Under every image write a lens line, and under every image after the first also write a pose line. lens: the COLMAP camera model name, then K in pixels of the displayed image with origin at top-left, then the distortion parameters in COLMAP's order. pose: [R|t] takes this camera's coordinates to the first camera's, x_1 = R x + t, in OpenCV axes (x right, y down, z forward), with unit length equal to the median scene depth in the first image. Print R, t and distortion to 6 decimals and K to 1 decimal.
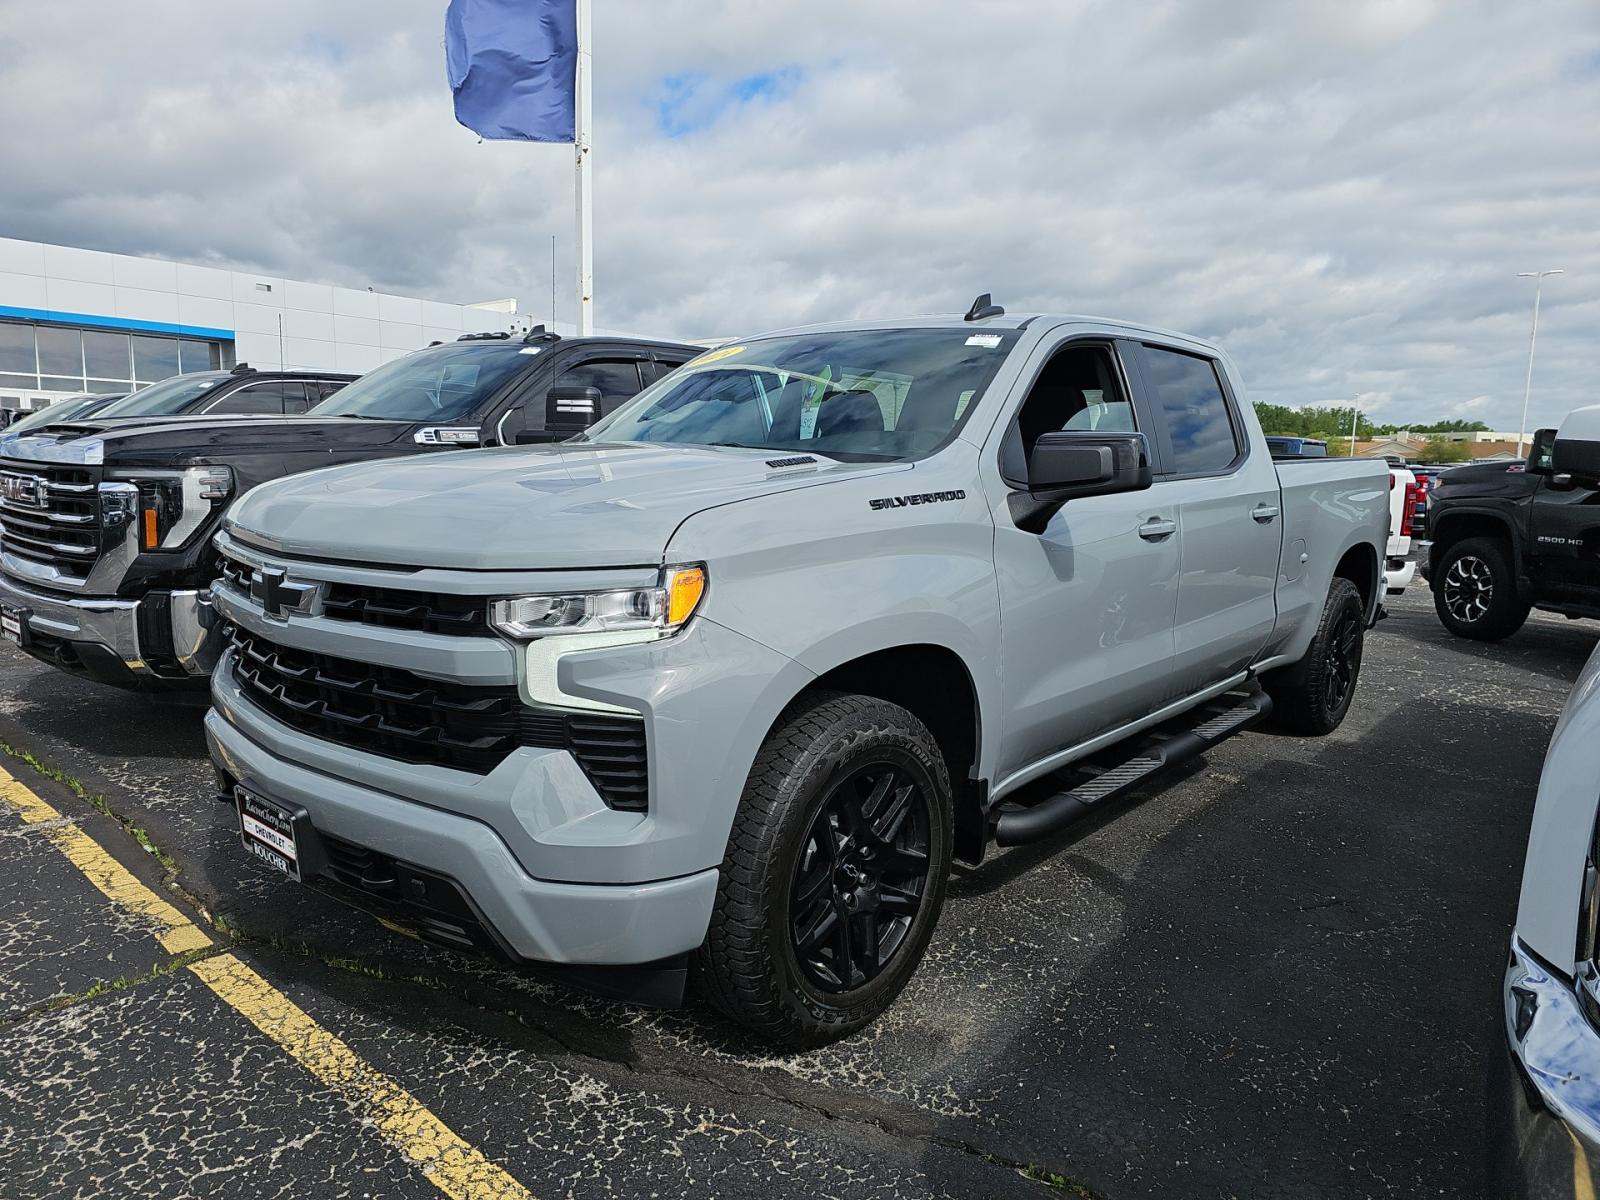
lens RADIAL K [[1253.0, 0, 800.0], [0, 1253.0, 600.0], [0, 0, 1]] dist [-0.005105, -0.001549]
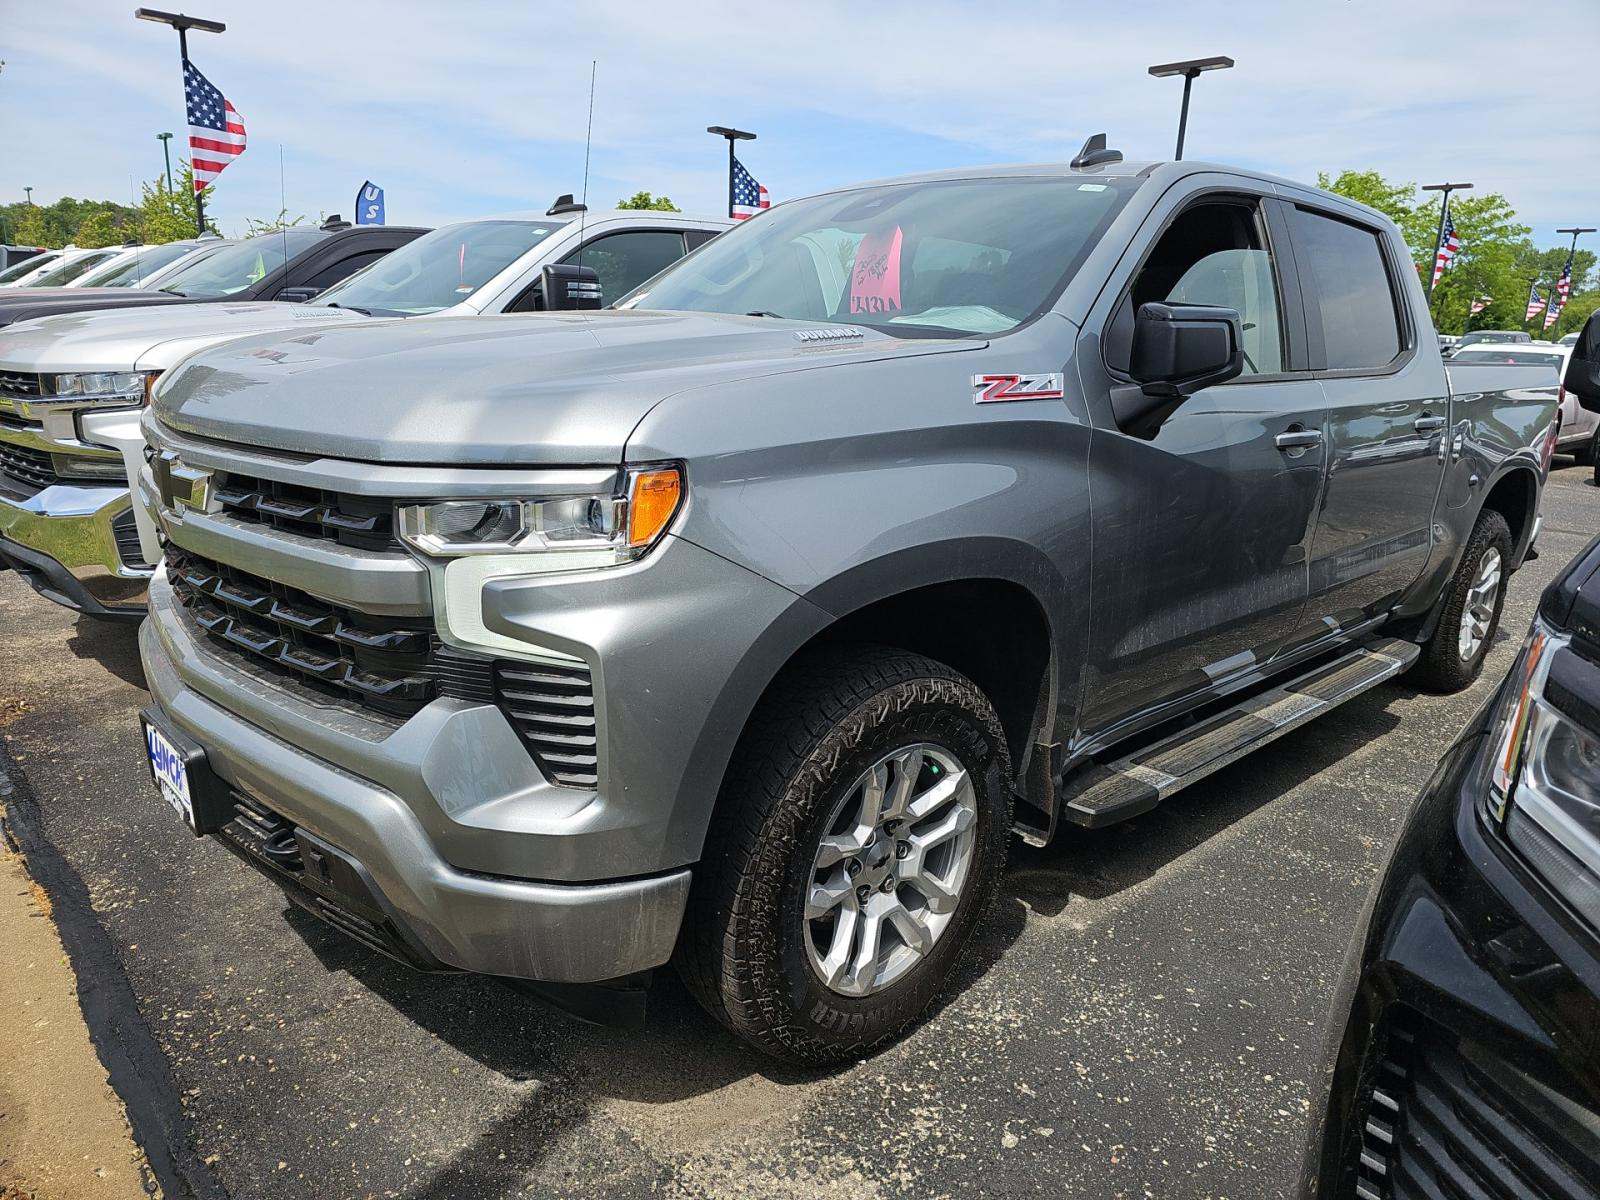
lens RADIAL K [[1170.8, 0, 800.0], [0, 1170.8, 600.0], [0, 0, 1]] dist [0.039866, -0.001372]
pose [[0.995191, 0.042532, -0.088236, 0.055649], [-0.034666, 0.995443, 0.088834, -0.012602], [0.091612, -0.085348, 0.992130, 0.316277]]
